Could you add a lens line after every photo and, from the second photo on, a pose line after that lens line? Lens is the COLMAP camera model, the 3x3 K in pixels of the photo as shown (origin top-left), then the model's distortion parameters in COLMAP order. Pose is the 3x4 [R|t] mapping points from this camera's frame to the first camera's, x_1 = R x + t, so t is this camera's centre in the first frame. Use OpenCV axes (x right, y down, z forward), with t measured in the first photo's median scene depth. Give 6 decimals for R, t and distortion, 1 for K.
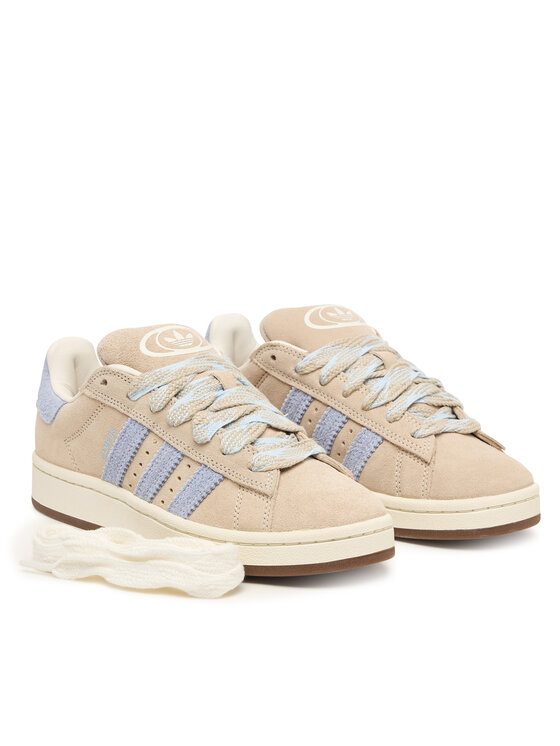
lens RADIAL K [[2193.1, 0, 280.0], [0, 2193.1, 373.0], [0, 0, 1]] dist [0.004647, -0.010929]
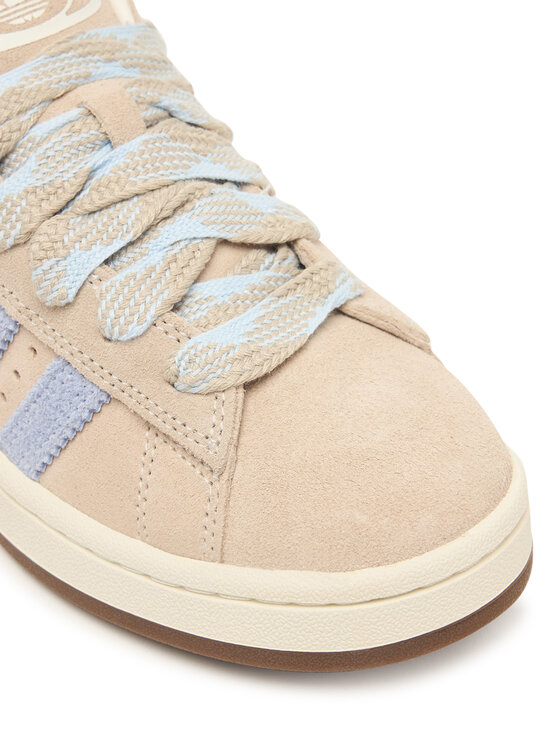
lens RADIAL K [[1681.3, 0, 280.0], [0, 1681.3, 373.0], [0, 0, 1]] dist [-0.037889, -0.196735]
pose [[0.996079, -0.022097, -0.085665, 0.032194], [0.053715, 0.920452, 0.387148, -0.074650], [0.070296, -0.390231, 0.918030, 0.712355]]
